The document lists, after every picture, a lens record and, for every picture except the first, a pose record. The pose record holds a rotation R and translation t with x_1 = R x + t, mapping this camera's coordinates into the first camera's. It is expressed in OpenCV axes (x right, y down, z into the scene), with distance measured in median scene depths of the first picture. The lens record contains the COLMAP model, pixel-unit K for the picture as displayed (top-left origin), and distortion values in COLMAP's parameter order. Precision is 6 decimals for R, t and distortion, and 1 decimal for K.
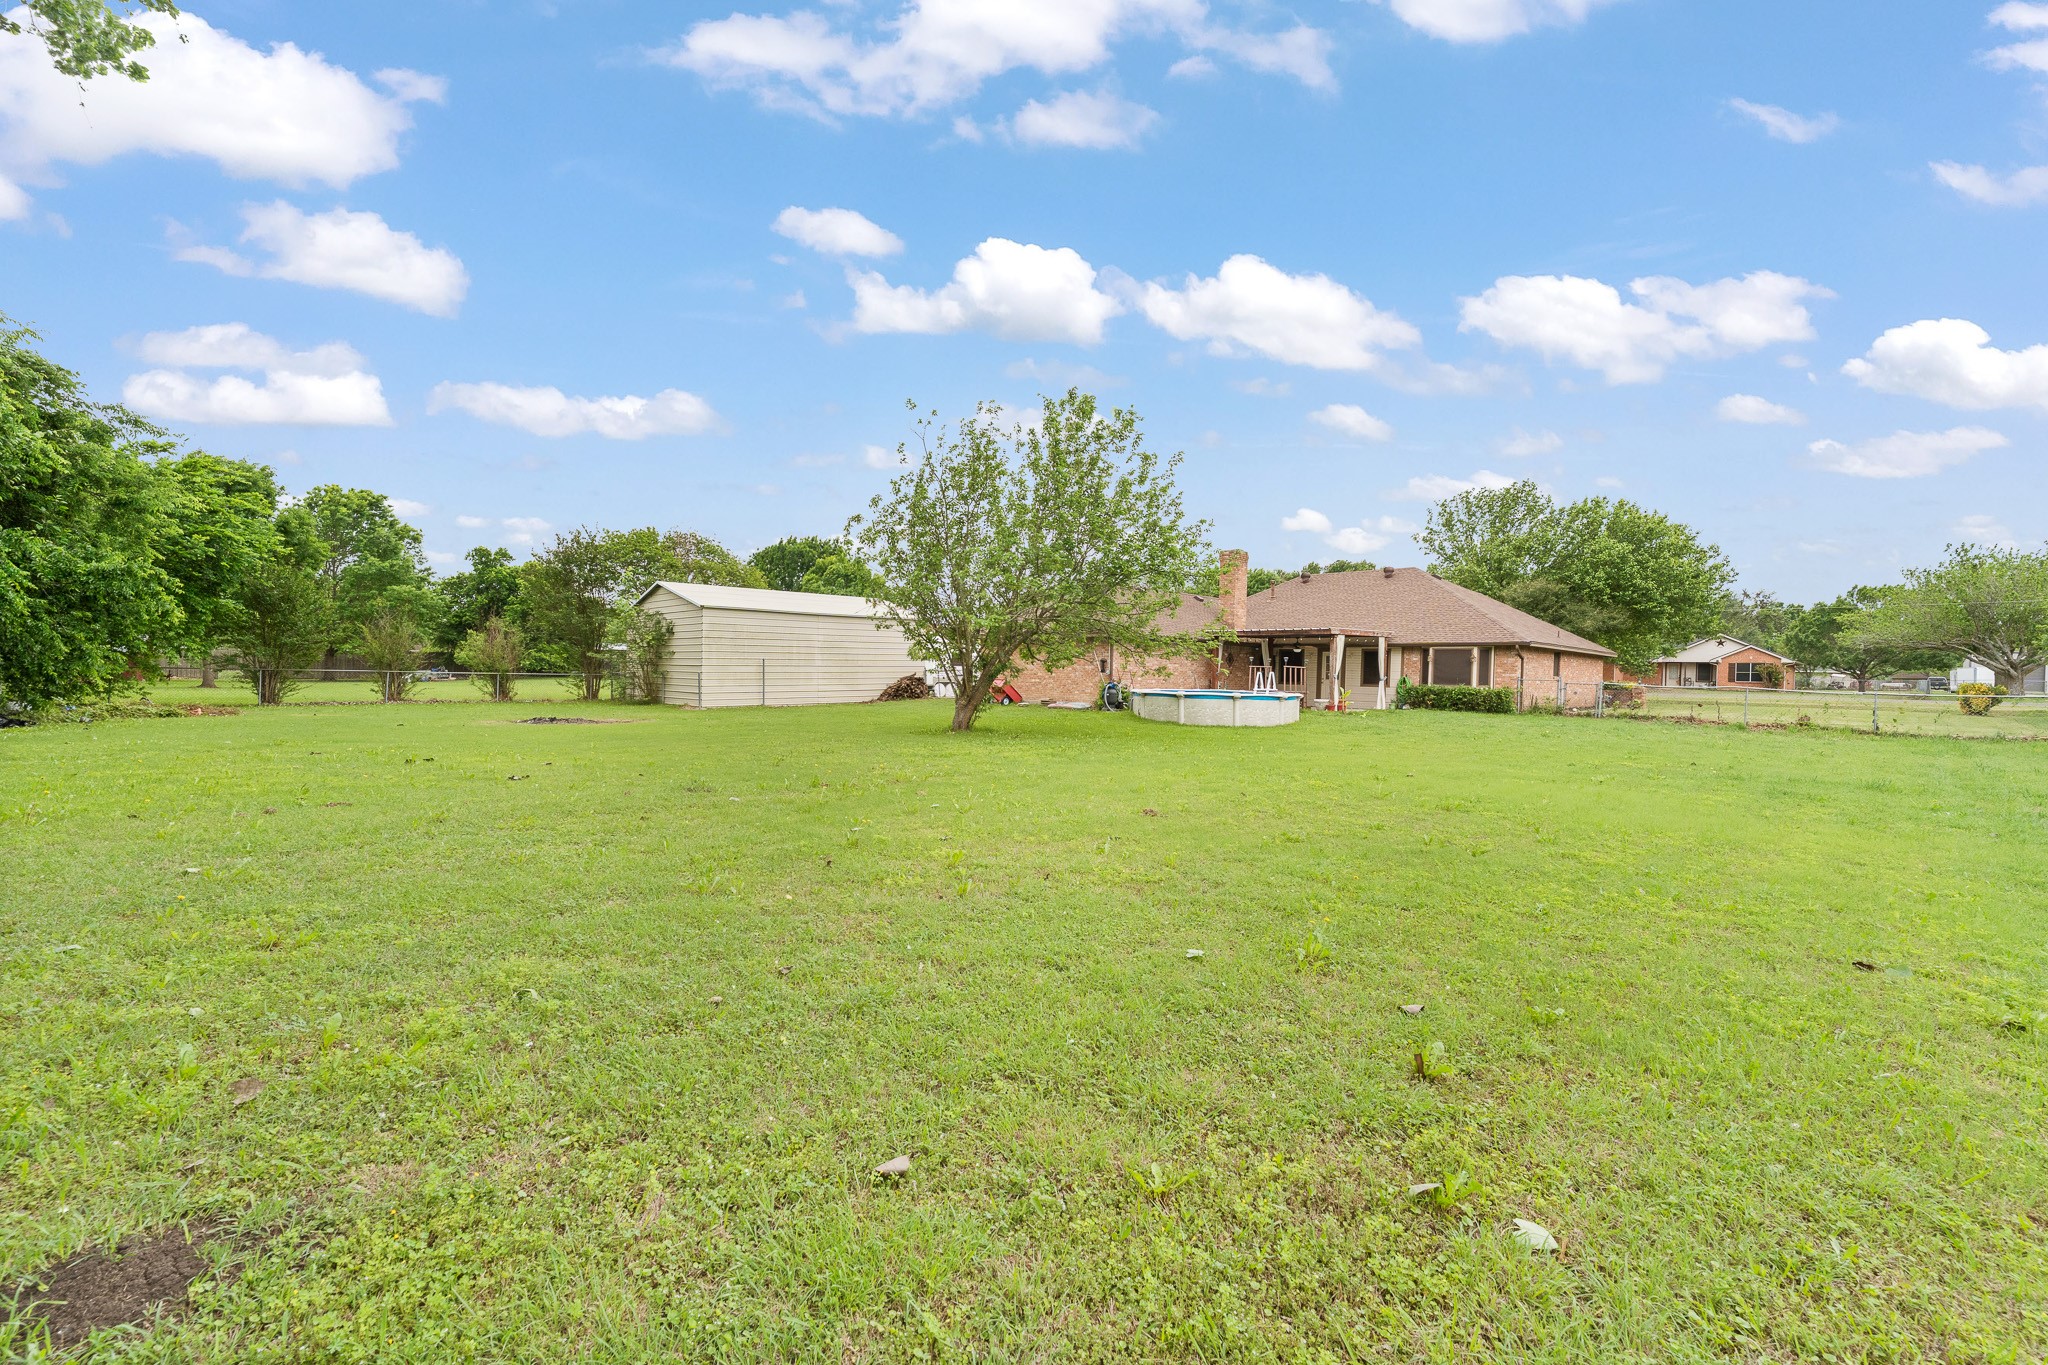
lens RADIAL K [[836.1, 0, 1024.7], [0, 836.1, 719.0], [0, 0, 1]] dist [-0.002275, -0.000448]
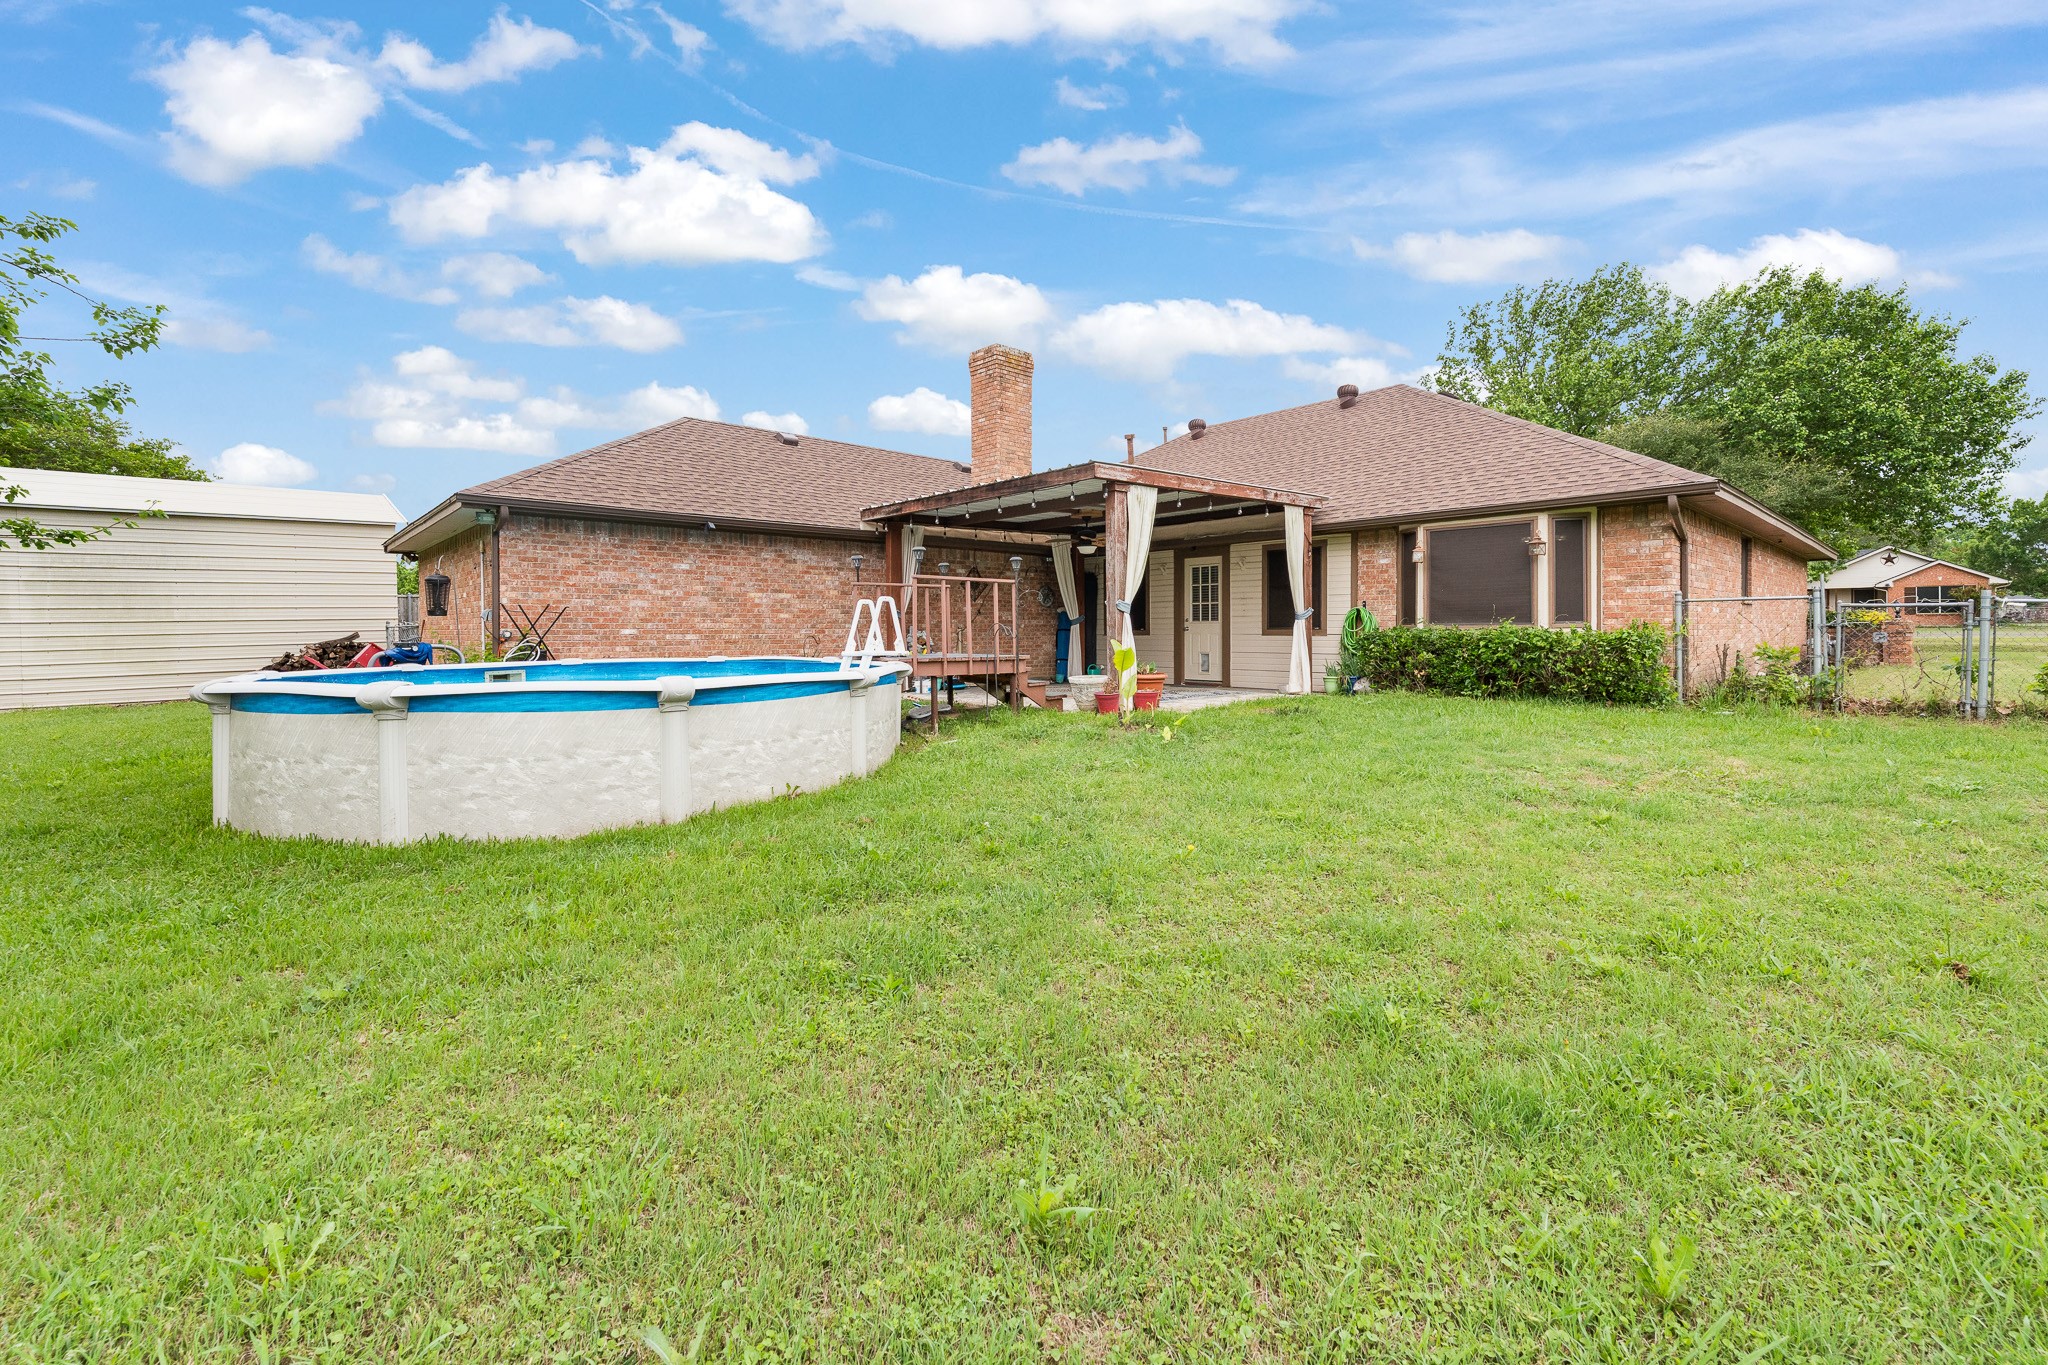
lens RADIAL K [[849.0, 0, 1043.9], [0, 849.0, 670.1], [0, 0, 1]] dist [-0.001116, -0.000025]
pose [[0.998955, -0.028982, -0.035331, 0.322341], [0.028586, 0.999523, -0.011670, -0.020877], [0.035652, 0.010648, 0.999308, 0.602064]]
